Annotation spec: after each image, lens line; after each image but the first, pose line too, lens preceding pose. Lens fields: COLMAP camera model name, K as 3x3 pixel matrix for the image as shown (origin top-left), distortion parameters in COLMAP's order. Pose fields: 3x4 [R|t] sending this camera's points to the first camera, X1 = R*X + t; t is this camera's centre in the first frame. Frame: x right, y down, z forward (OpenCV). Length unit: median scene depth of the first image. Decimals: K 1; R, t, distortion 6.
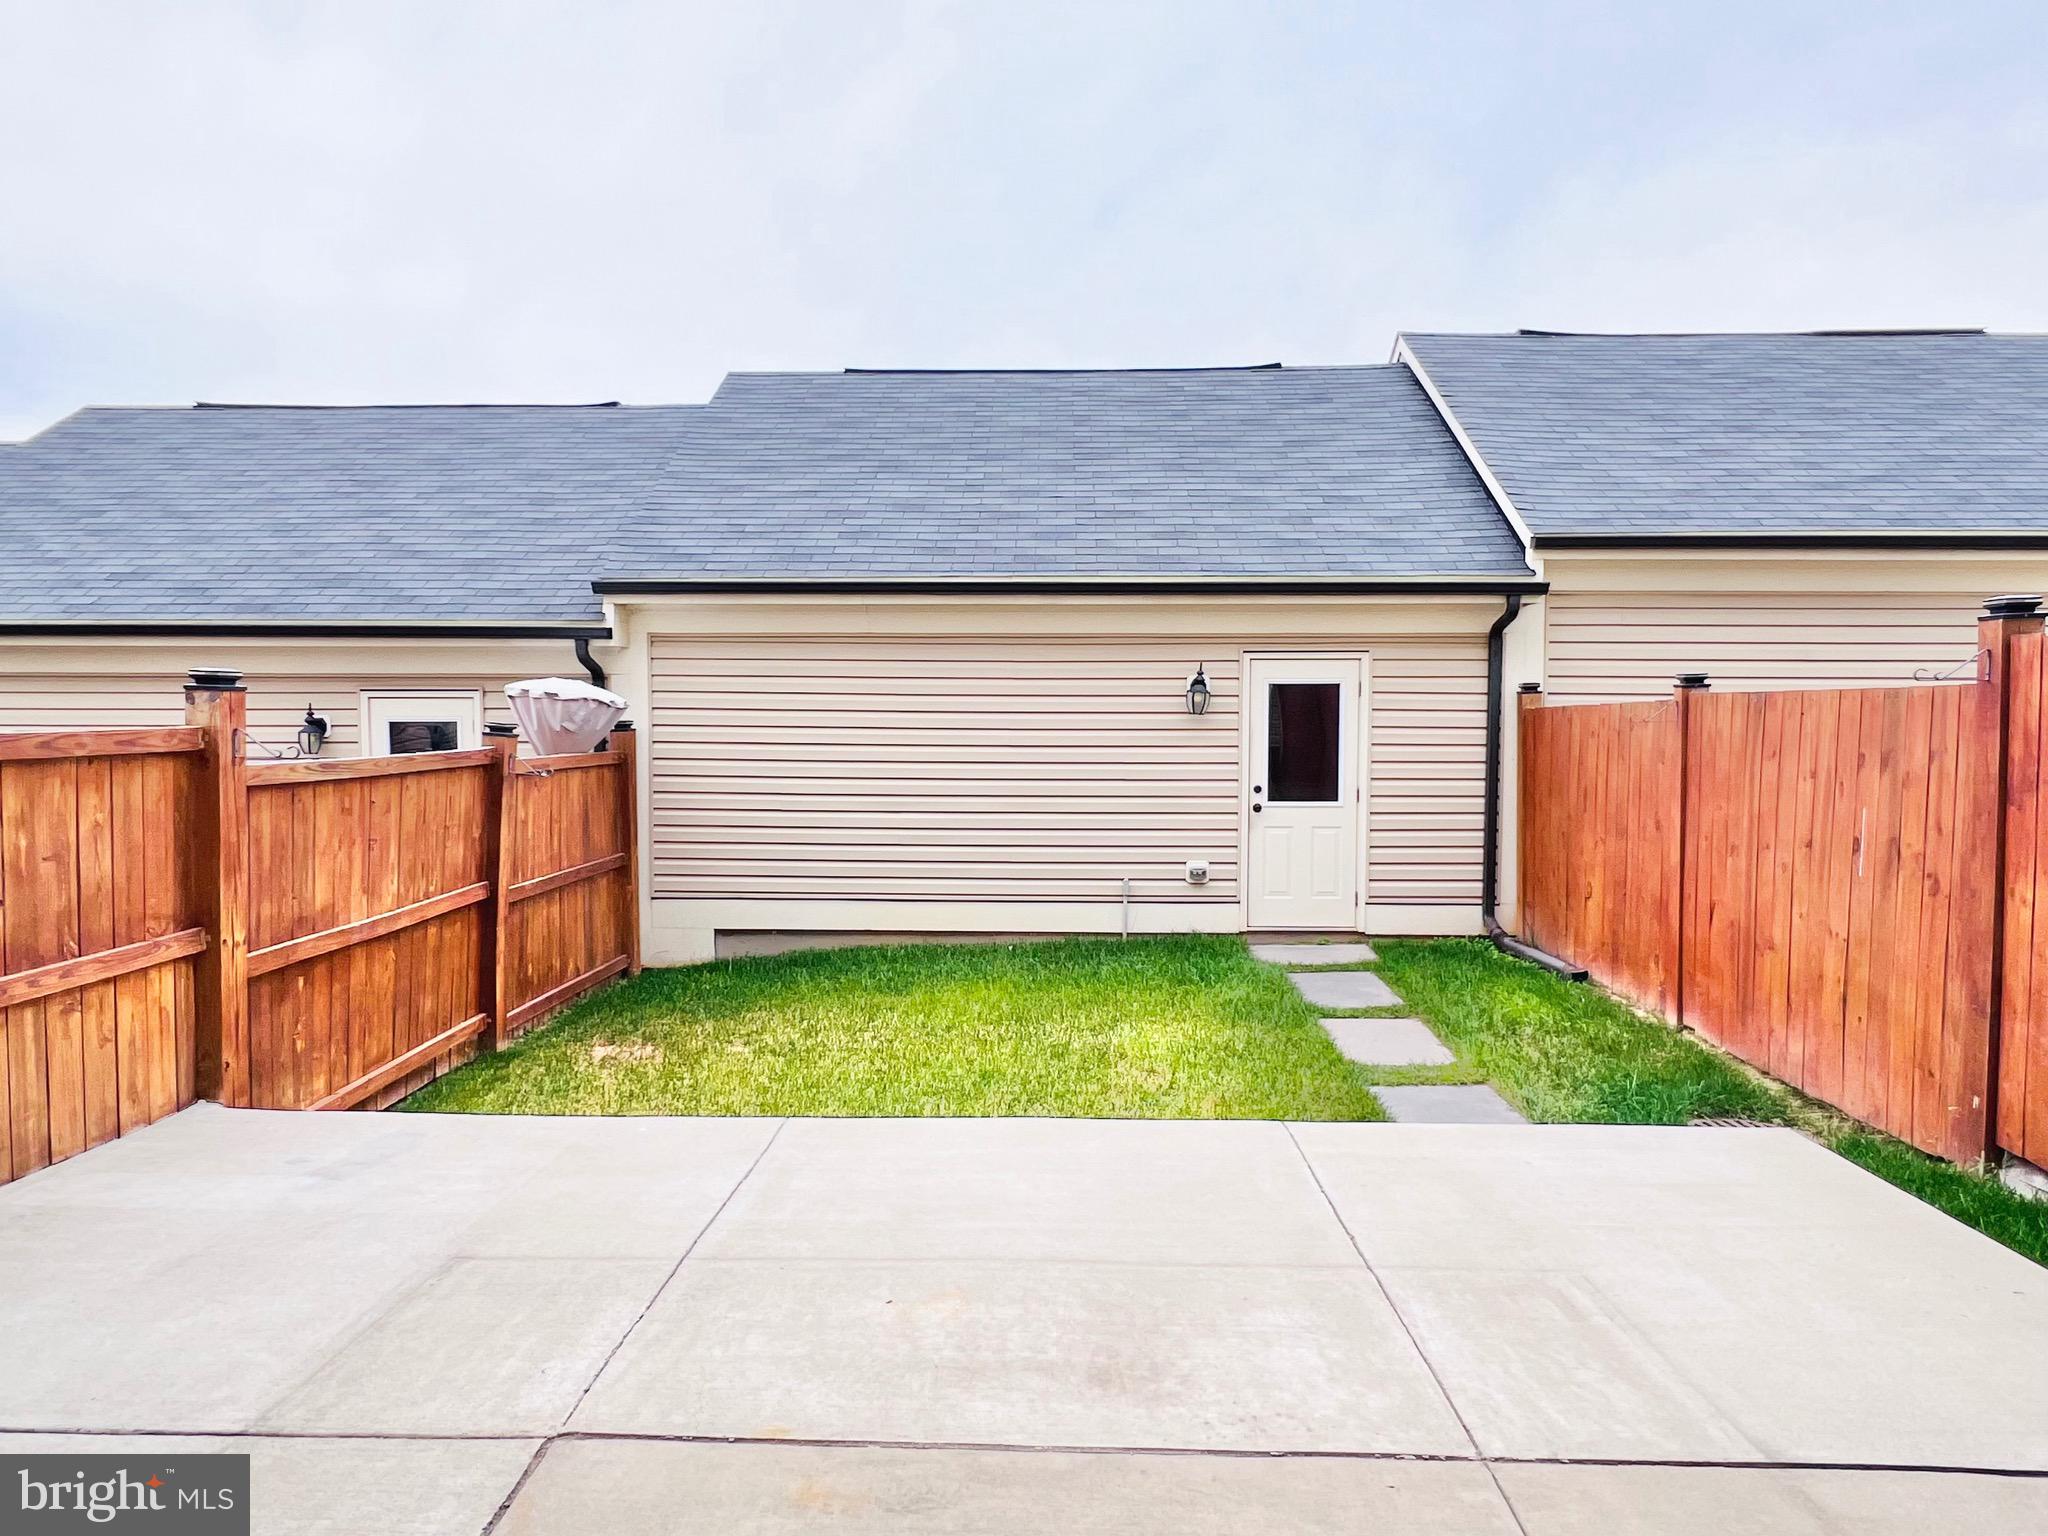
lens RADIAL K [[1193.5, 0, 1021.1], [0, 1193.5, 767.3], [0, 0, 1]] dist [0.000037, 0.000002]
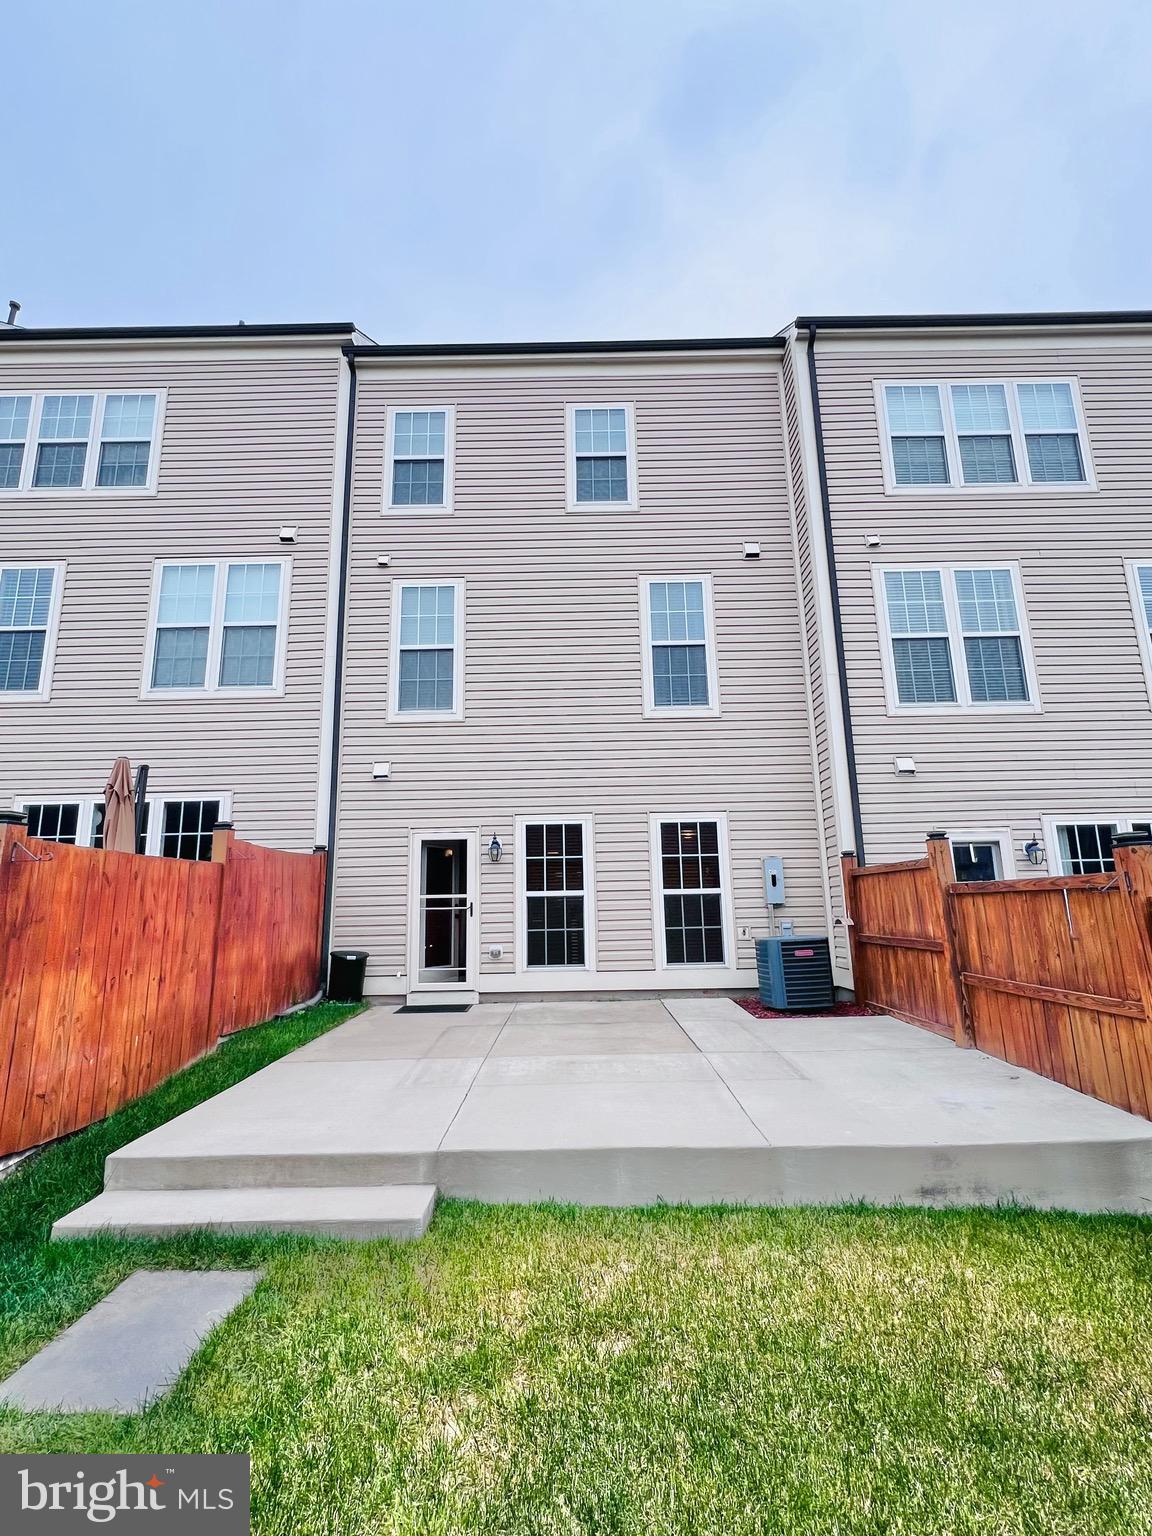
lens RADIAL K [[679.5, 0, 578.8], [0, 679.5, 769.5], [0, 0, 1]] dist [-0.000826, -0.000055]
pose [[-0.999599, 0.013254, -0.025041, 0.059458], [0.017020, 0.987497, -0.156718, -0.039309], [0.022651, -0.157081, -0.987326, 2.047944]]
